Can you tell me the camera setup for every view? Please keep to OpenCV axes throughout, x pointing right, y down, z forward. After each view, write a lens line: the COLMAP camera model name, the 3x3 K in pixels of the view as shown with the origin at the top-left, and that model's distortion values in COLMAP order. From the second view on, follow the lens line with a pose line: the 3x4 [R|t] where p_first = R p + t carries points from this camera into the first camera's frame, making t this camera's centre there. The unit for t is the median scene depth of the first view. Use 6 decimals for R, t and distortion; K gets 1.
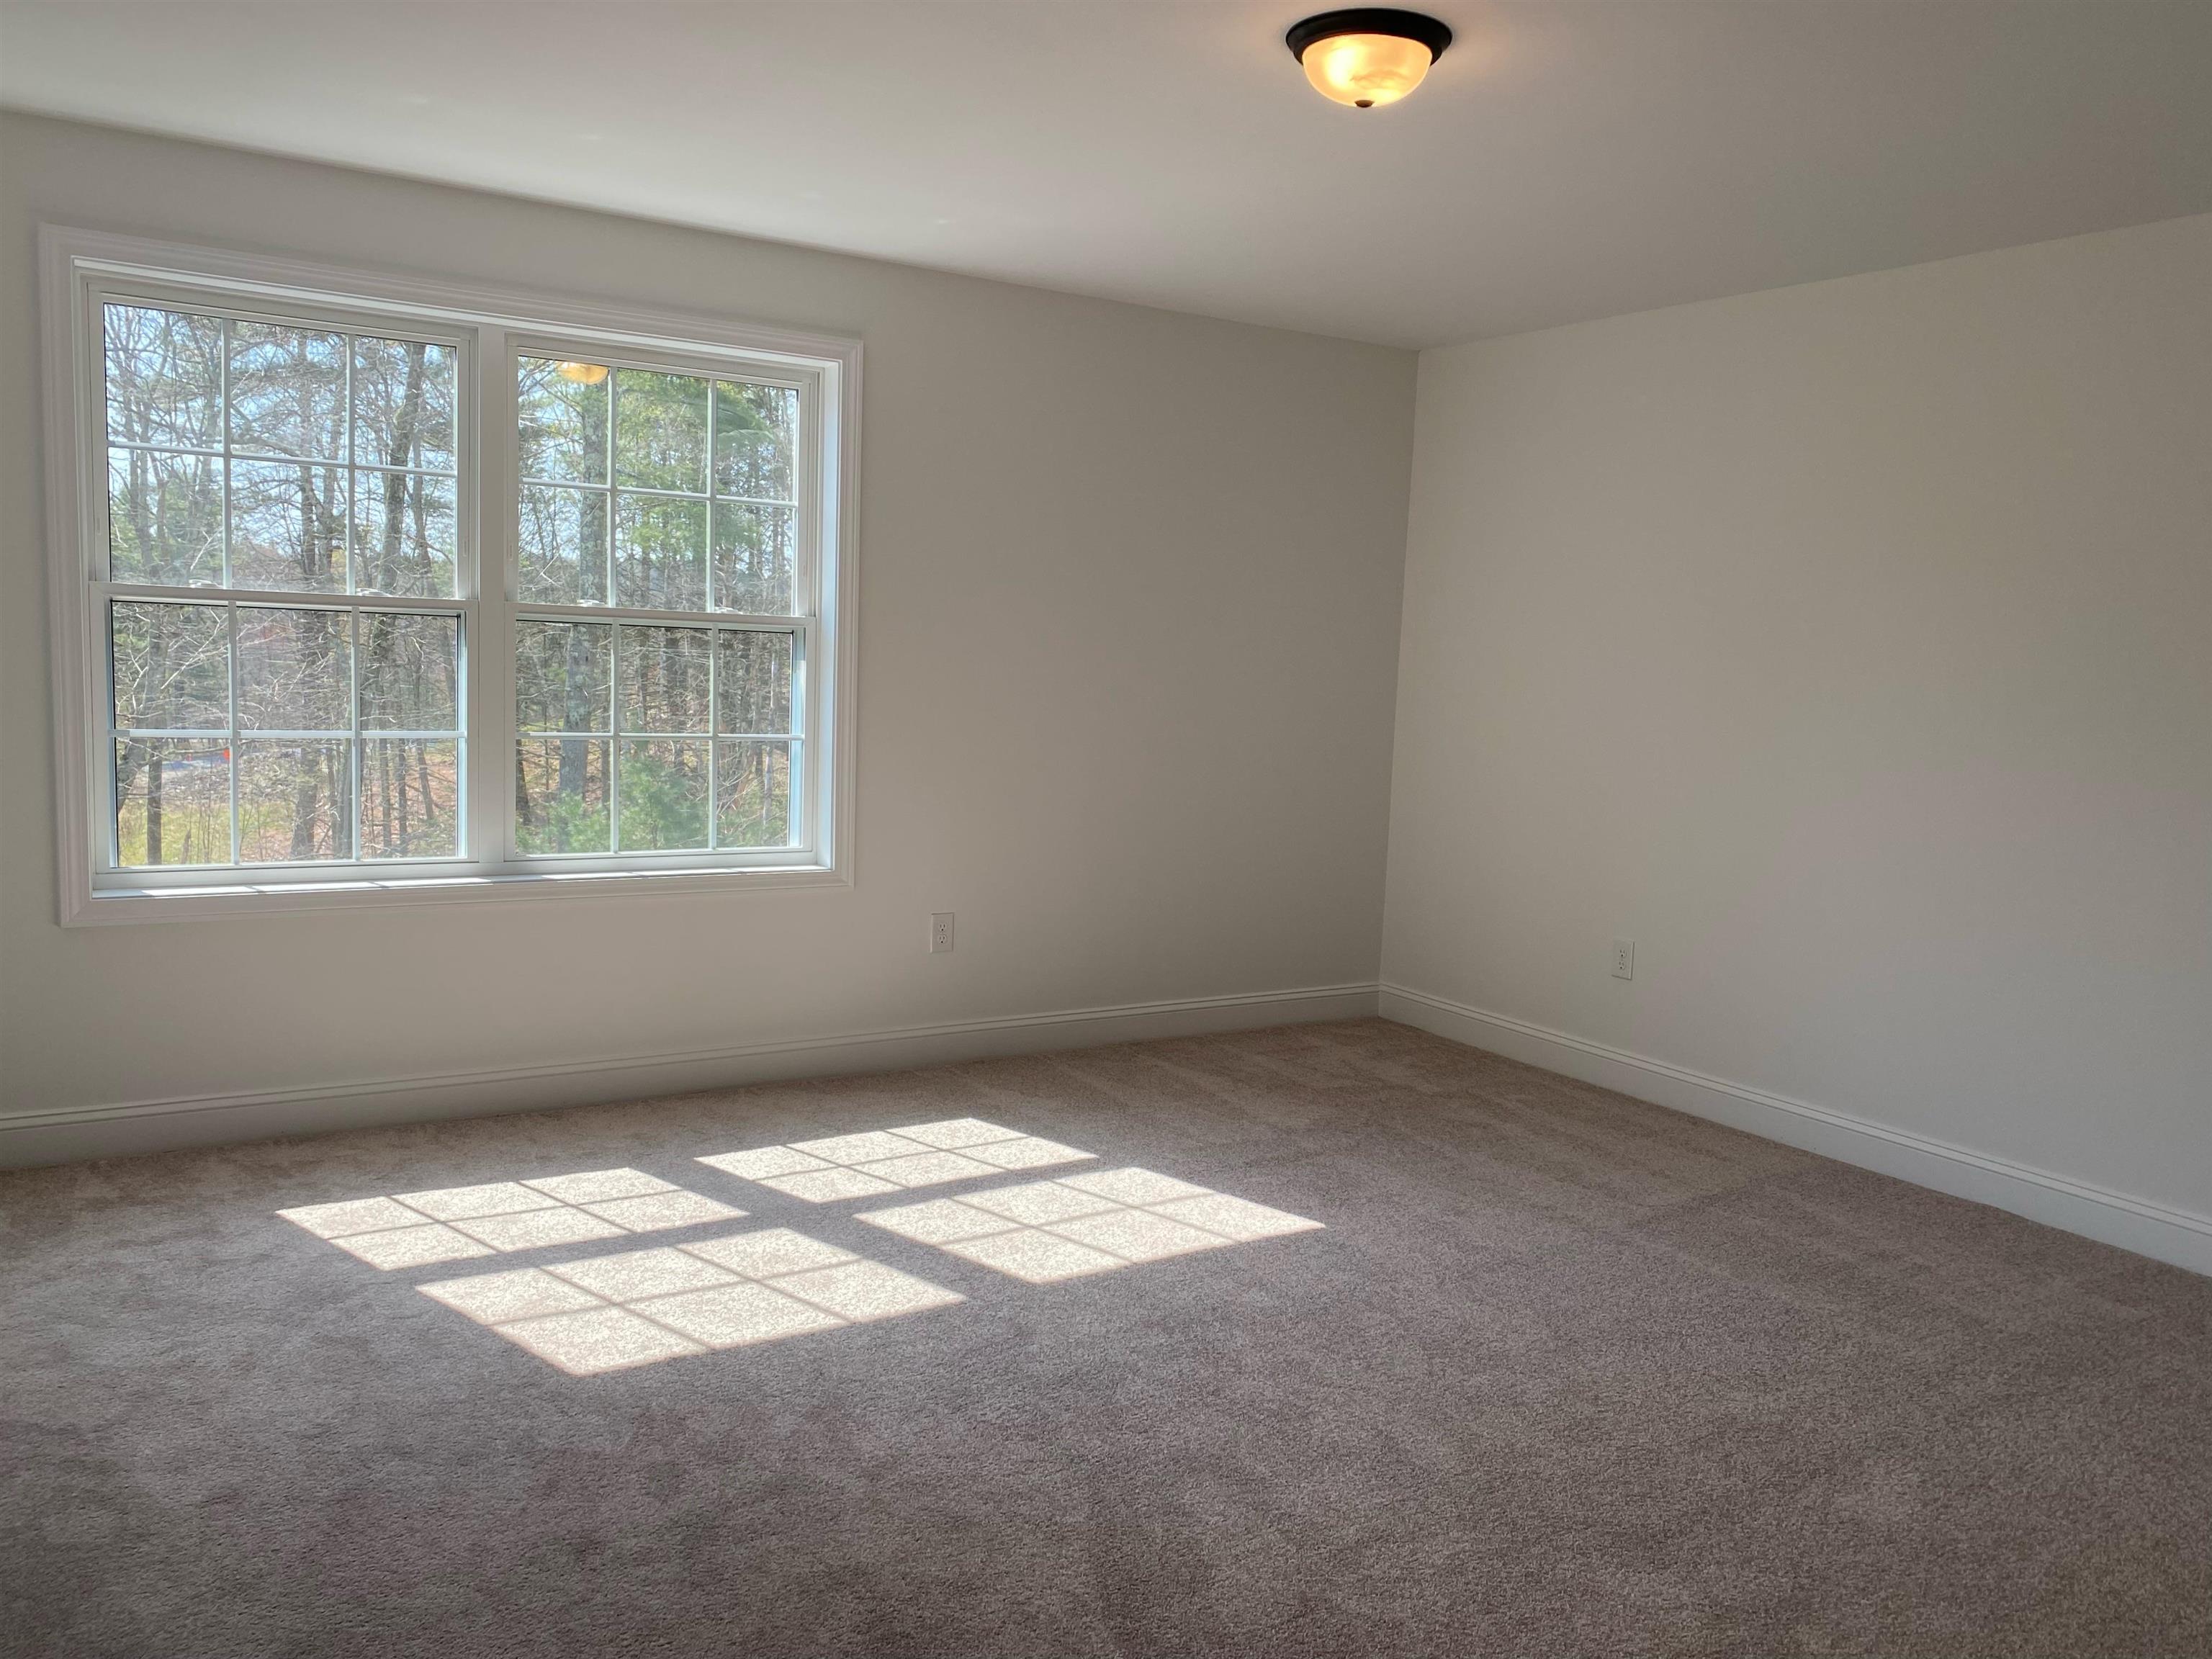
lens RADIAL K [[1688.9, 0, 1106.0], [0, 1688.9, 829.5], [0, 0, 1]] dist [0.068807, -0.104149]
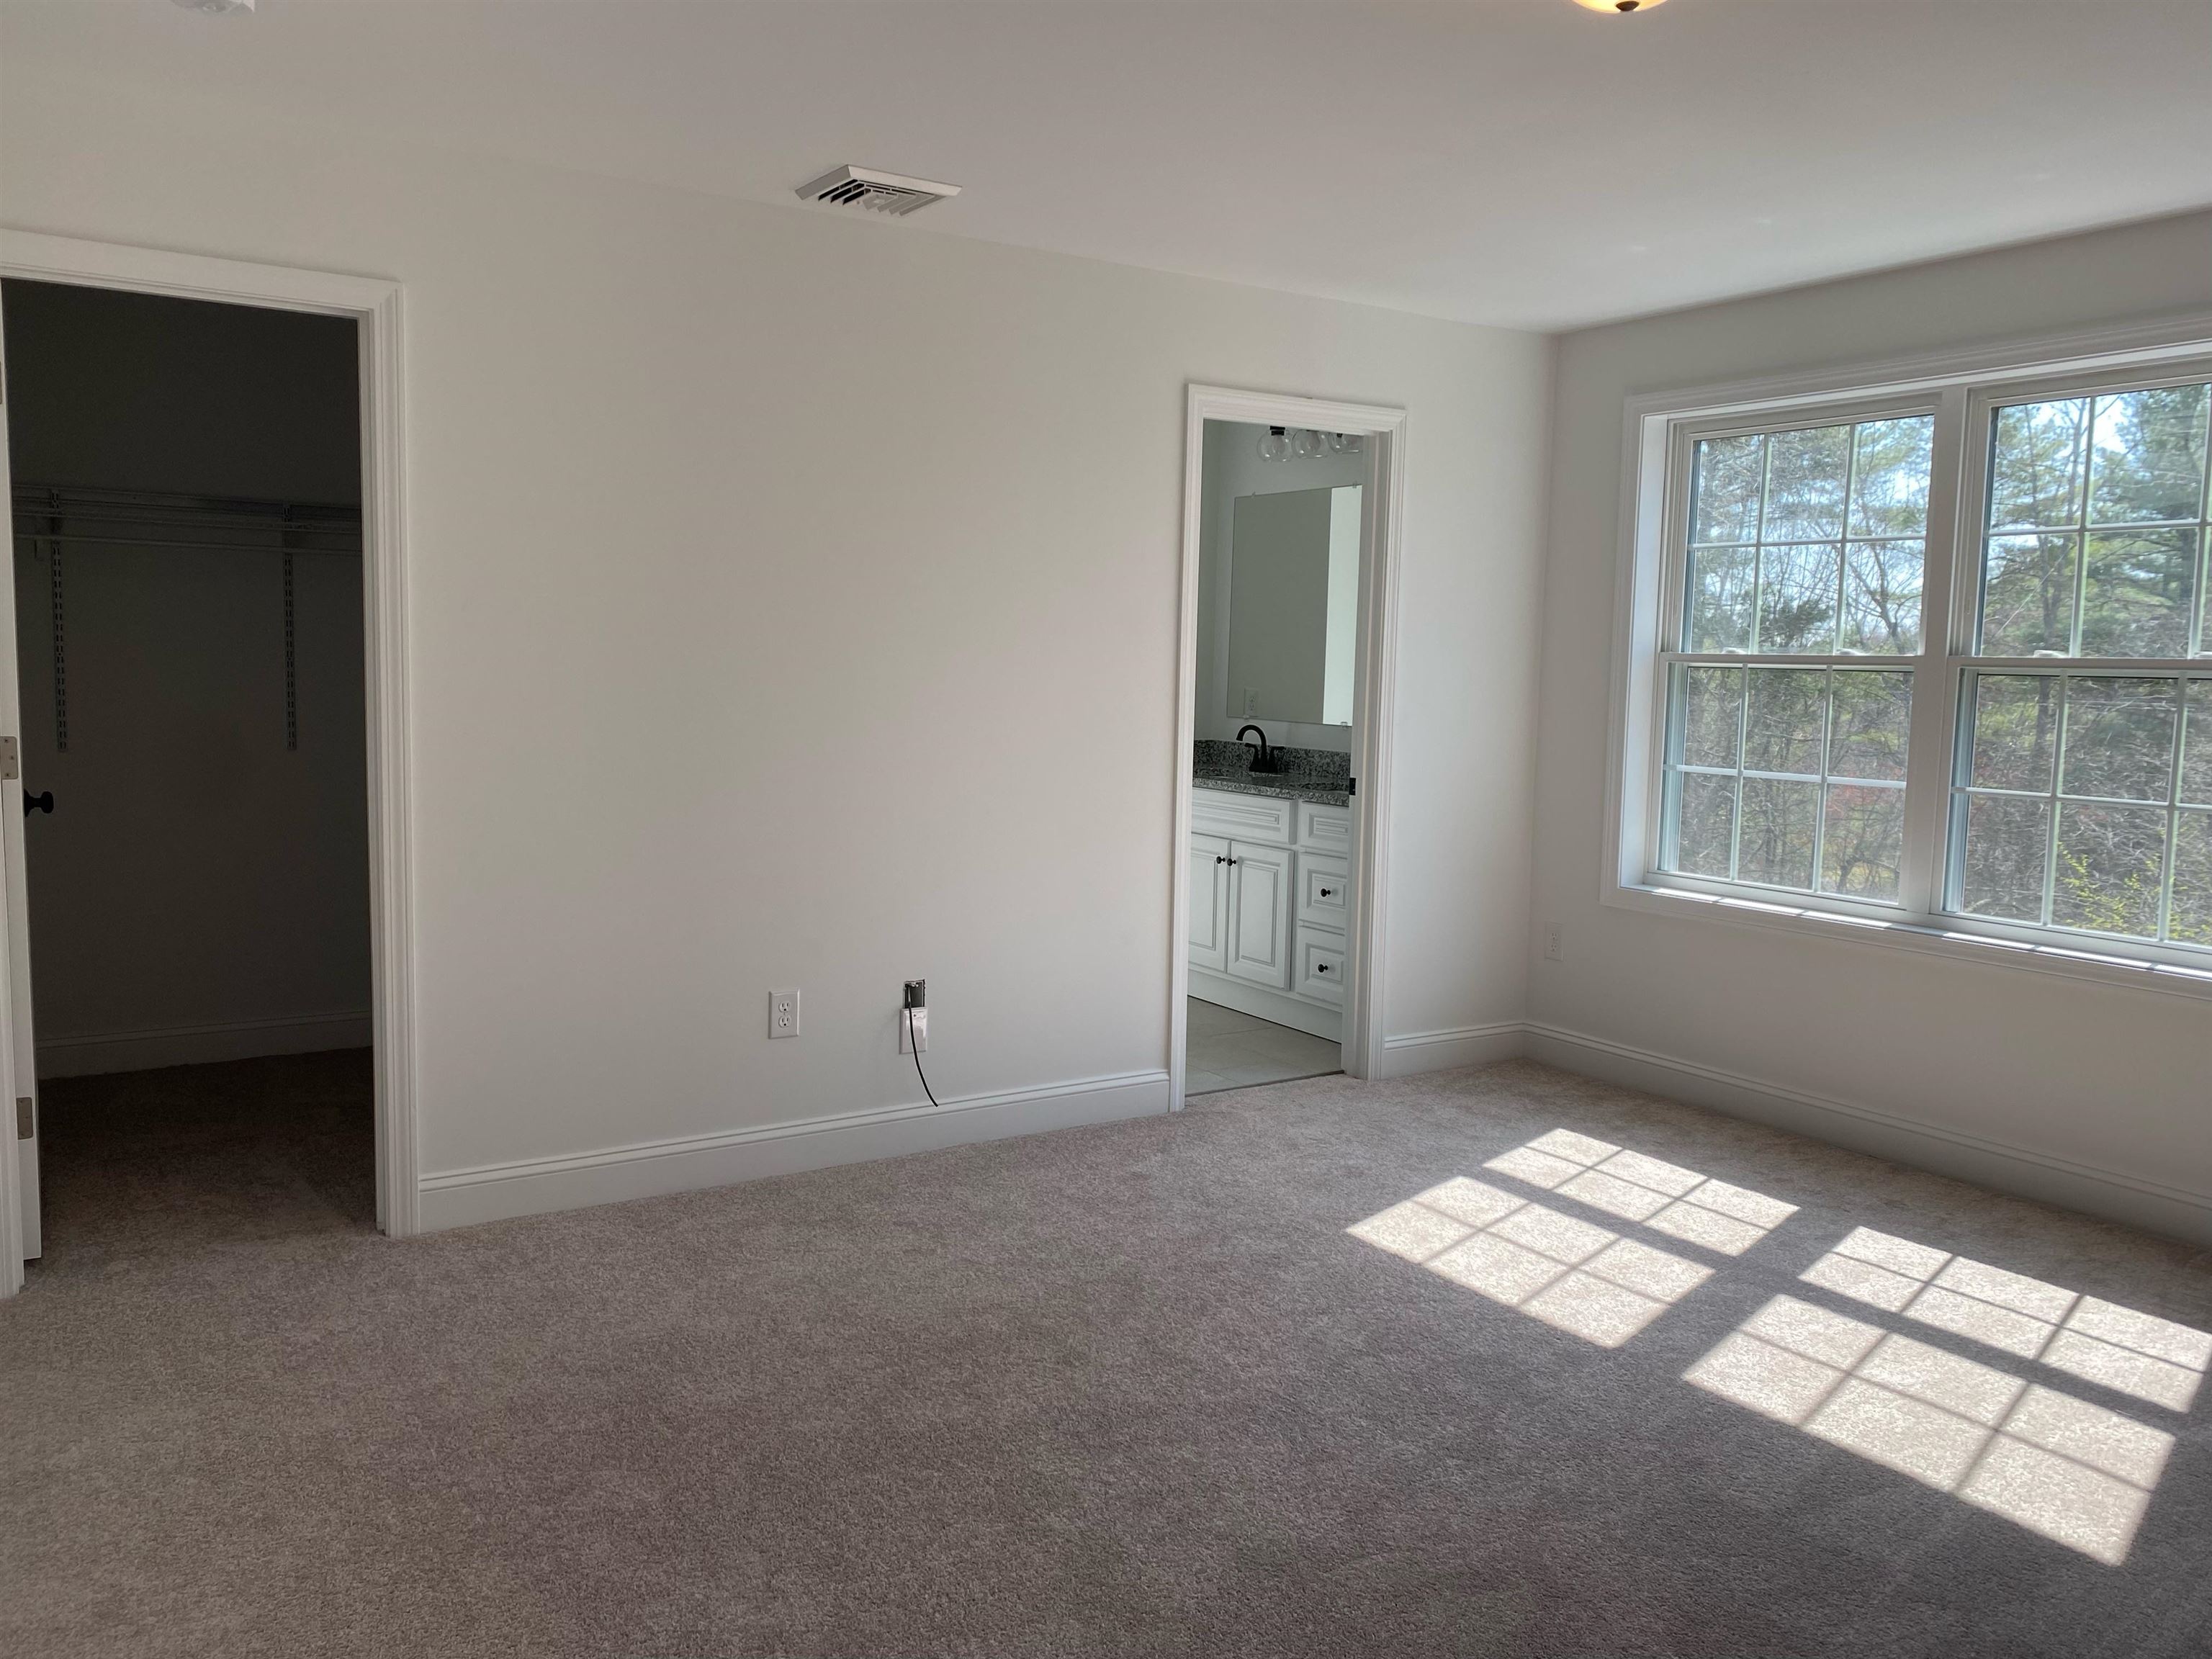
lens RADIAL K [[1688.9, 0, 1106.0], [0, 1688.9, 829.5], [0, 0, 1]] dist [0.068807, -0.104149]
pose [[0.022109, 0.059957, -0.997956, 0.766540], [-0.131574, 0.989692, 0.056545, -0.028251], [0.991060, 0.130055, 0.029770, 0.580226]]
